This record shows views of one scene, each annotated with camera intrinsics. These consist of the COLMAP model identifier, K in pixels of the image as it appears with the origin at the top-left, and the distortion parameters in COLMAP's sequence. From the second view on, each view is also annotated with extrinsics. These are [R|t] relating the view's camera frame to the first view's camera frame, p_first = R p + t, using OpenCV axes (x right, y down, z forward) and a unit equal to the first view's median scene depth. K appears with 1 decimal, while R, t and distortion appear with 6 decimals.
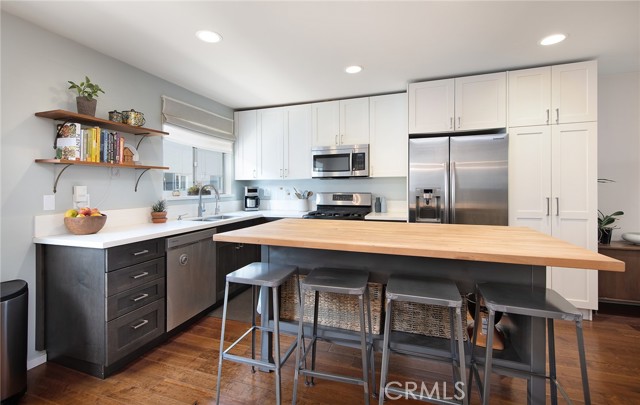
lens RADIAL K [[287.2, 0, 314.2], [0, 287.2, 193.0], [0, 0, 1]] dist [0.001898, 0.000605]
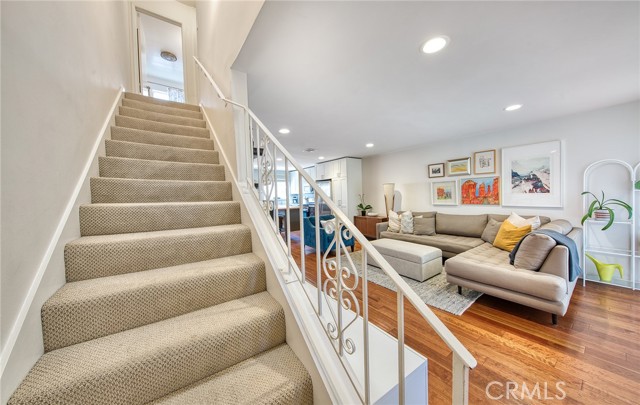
lens RADIAL K [[215.1, 0, 313.0], [0, 215.1, 194.6], [0, 0, 1]] dist [0.001855, -0.000125]
pose [[0.800746, -0.010512, -0.598912, 1.876697], [0.008869, 0.999944, -0.005694, -0.031636], [0.598938, -0.000752, 0.800795, -1.026290]]
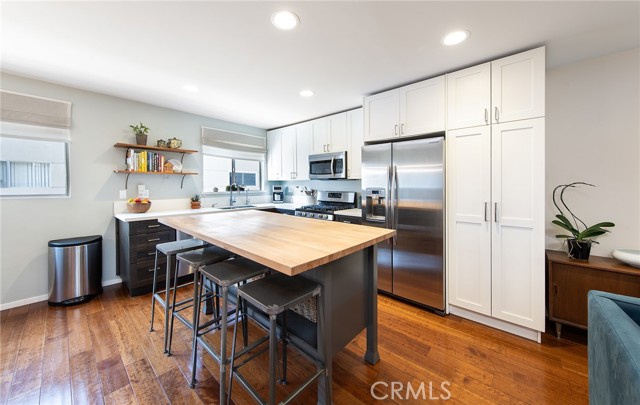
lens RADIAL K [[230.9, 0, 322.1], [0, 230.9, 190.2], [0, 0, 1]] dist [0.002248, -0.000291]
pose [[0.927526, 0.019131, -0.373268, 0.554121], [-0.016577, 0.999812, 0.010049, -0.020315], [0.373390, -0.003133, 0.927669, 0.089099]]
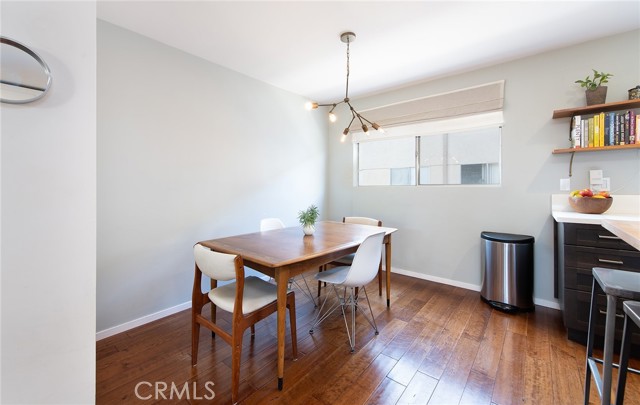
lens RADIAL K [[263.2, 0, 314.1], [0, 263.2, 186.6], [0, 0, 1]] dist [0.009507, -0.000690]
pose [[-0.356424, 0.006088, -0.934305, 0.392962], [-0.009885, 0.999898, 0.010287, 0.029370], [0.934272, 0.012902, -0.356327, 0.280624]]
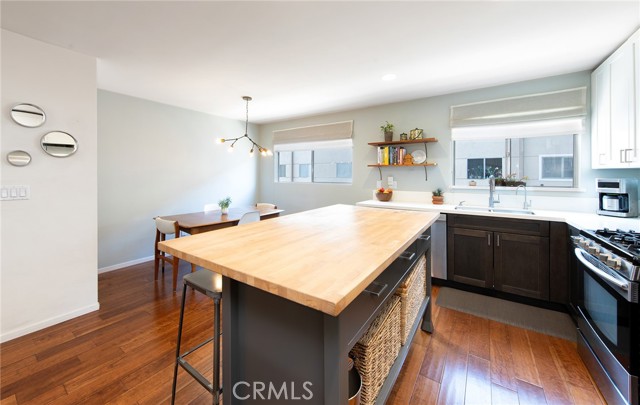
lens RADIAL K [[247.3, 0, 301.9], [0, 247.3, 183.2], [0, 0, 1]] dist [-0.004820, 0.000418]
pose [[-0.287187, 0.033448, -0.957290, 0.739093], [-0.018687, 0.999004, 0.040512, -0.030719], [0.957692, 0.029524, -0.286276, 0.701922]]
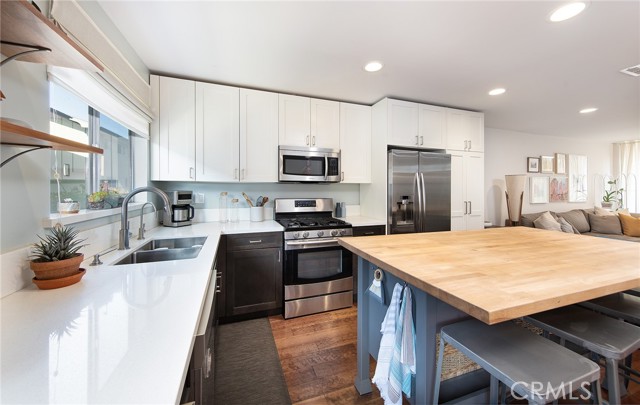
lens RADIAL K [[230.9, 0, 316.5], [0, 230.9, 193.5], [0, 0, 1]] dist [0.002248, -0.000291]
pose [[0.779853, 0.000850, 0.625962, -0.451529], [0.001713, 0.999992, -0.003492, -0.019223], [-0.625960, 0.003795, 0.779846, 0.523150]]
